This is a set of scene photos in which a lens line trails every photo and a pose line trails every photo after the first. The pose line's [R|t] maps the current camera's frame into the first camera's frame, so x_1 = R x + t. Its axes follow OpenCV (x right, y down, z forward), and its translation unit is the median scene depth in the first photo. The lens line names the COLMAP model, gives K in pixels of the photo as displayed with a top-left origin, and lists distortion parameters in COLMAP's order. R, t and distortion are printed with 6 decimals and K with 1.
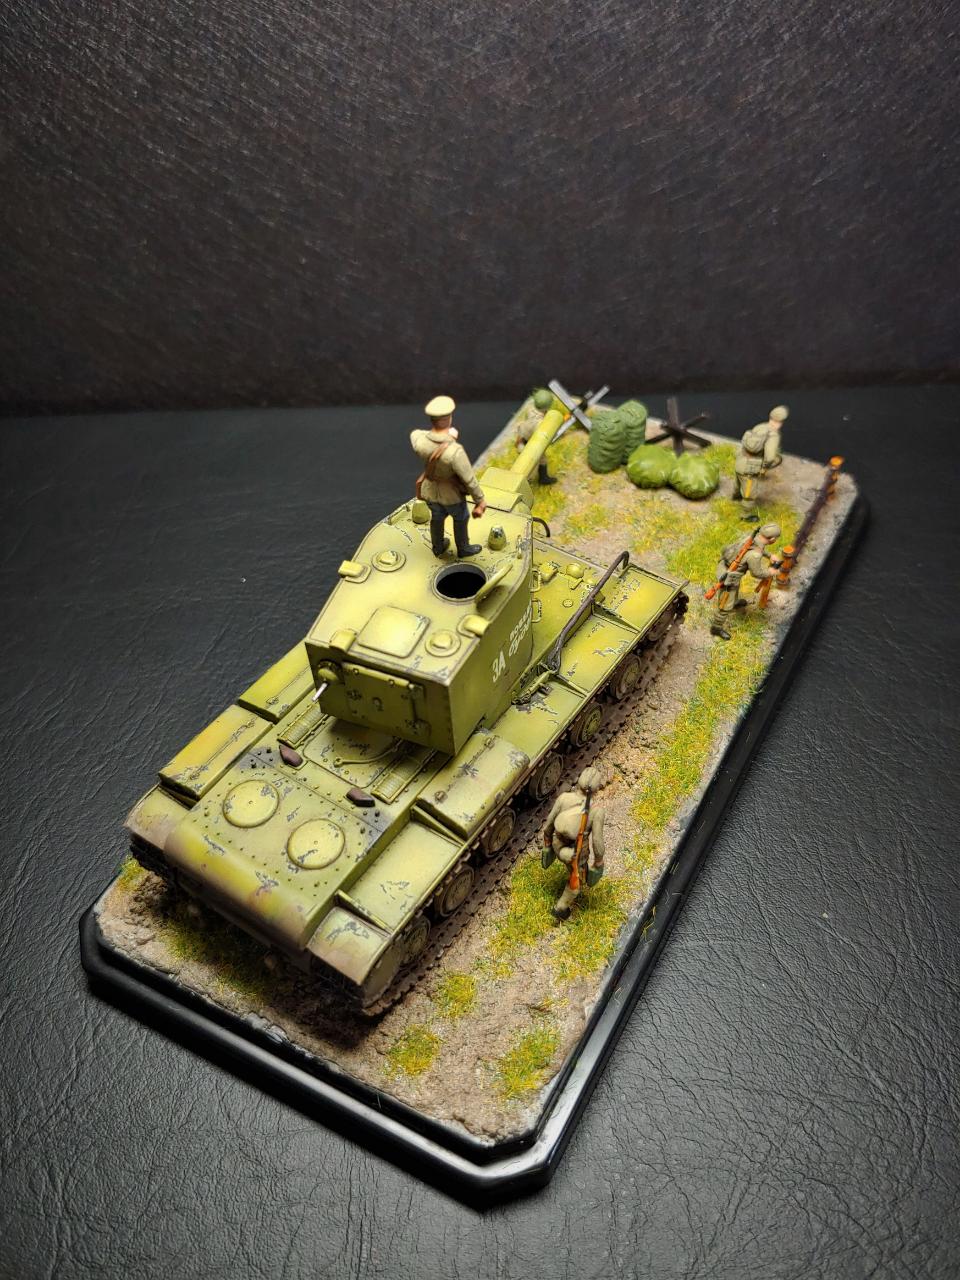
lens RADIAL K [[1194.4, 0, 482.3], [0, 1194.4, 640.7], [0, 0, 1]] dist [-0.026993, 0.000000]
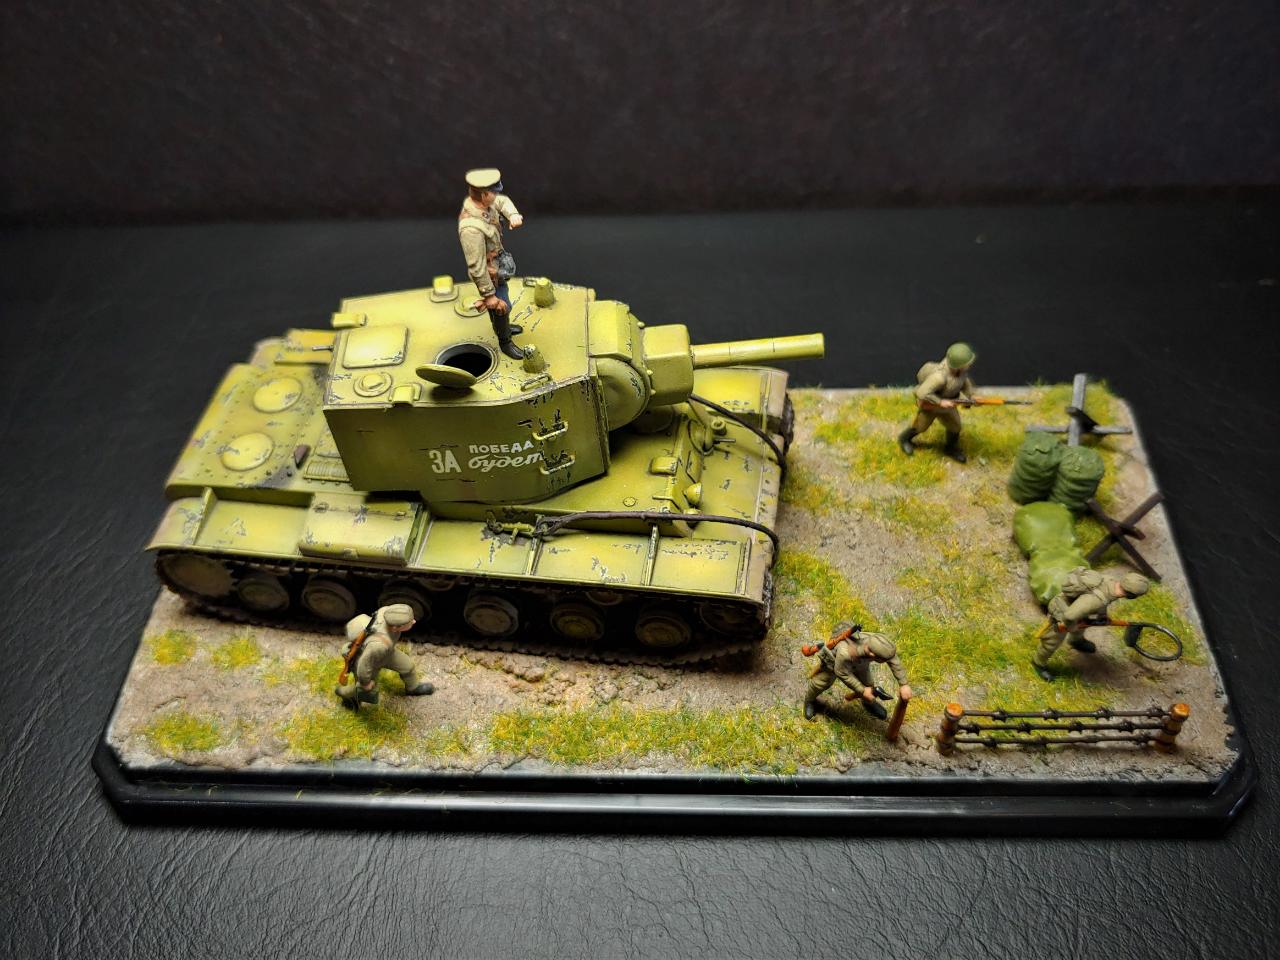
lens RADIAL K [[1194.4, 0, 643.9], [0, 1194.4, 478.5], [0, 0, 1]] dist [-0.026993, 0.000000]
pose [[0.999640, 0.017501, -0.020315, 0.074845], [-0.017043, 0.999602, 0.022485, -0.022292], [0.020700, -0.022131, 0.999541, 0.084754]]
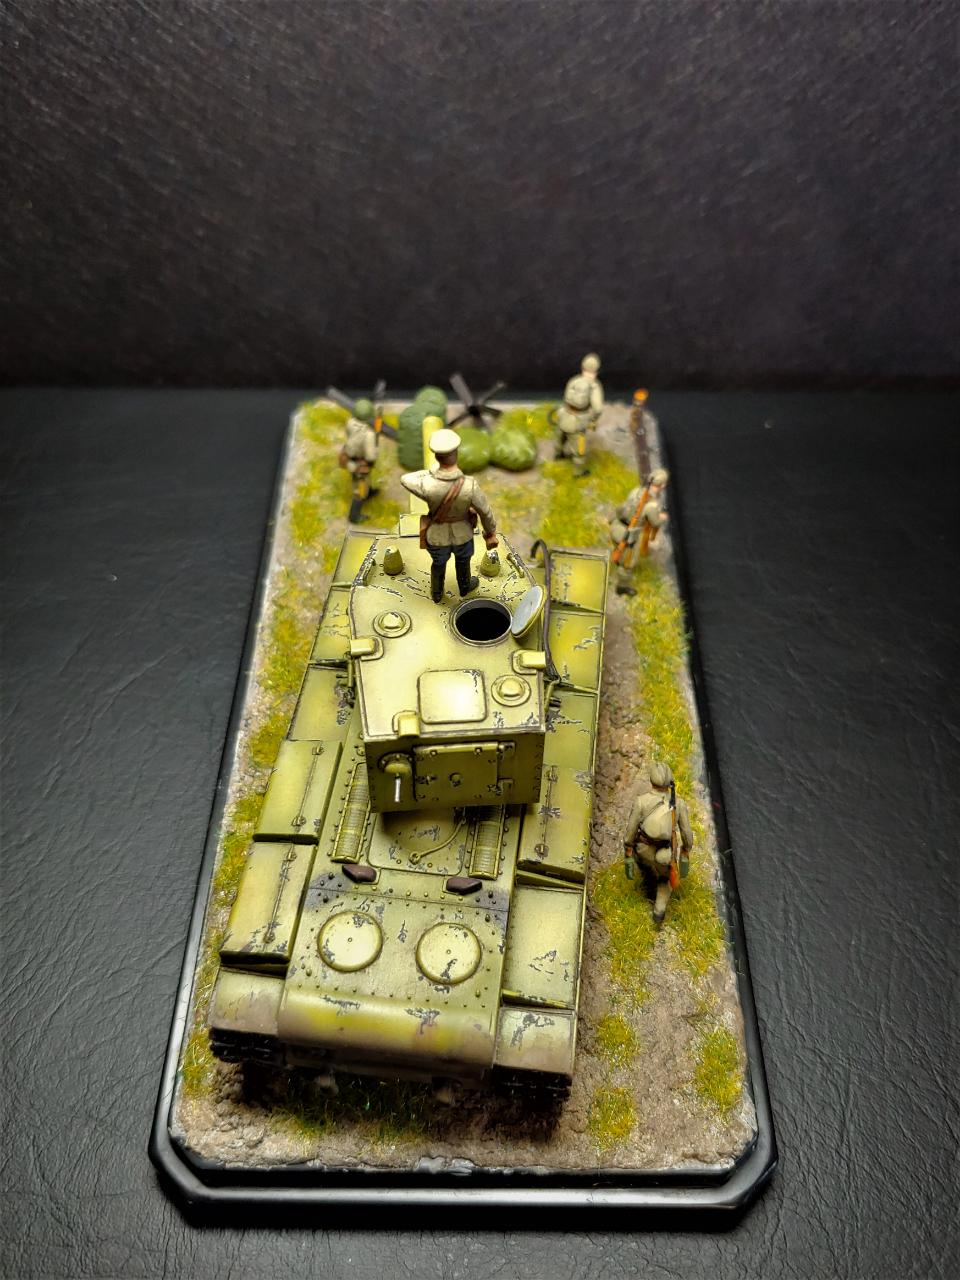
lens RADIAL K [[1194.4, 0, 474.5], [0, 1194.4, 646.7], [0, 0, 1]] dist [-0.026993, 0.000000]
pose [[0.999040, 0.035426, 0.025772, 0.056453], [-0.036477, 0.998471, 0.041537, -0.043683], [-0.024261, -0.042438, 0.998805, 0.050907]]
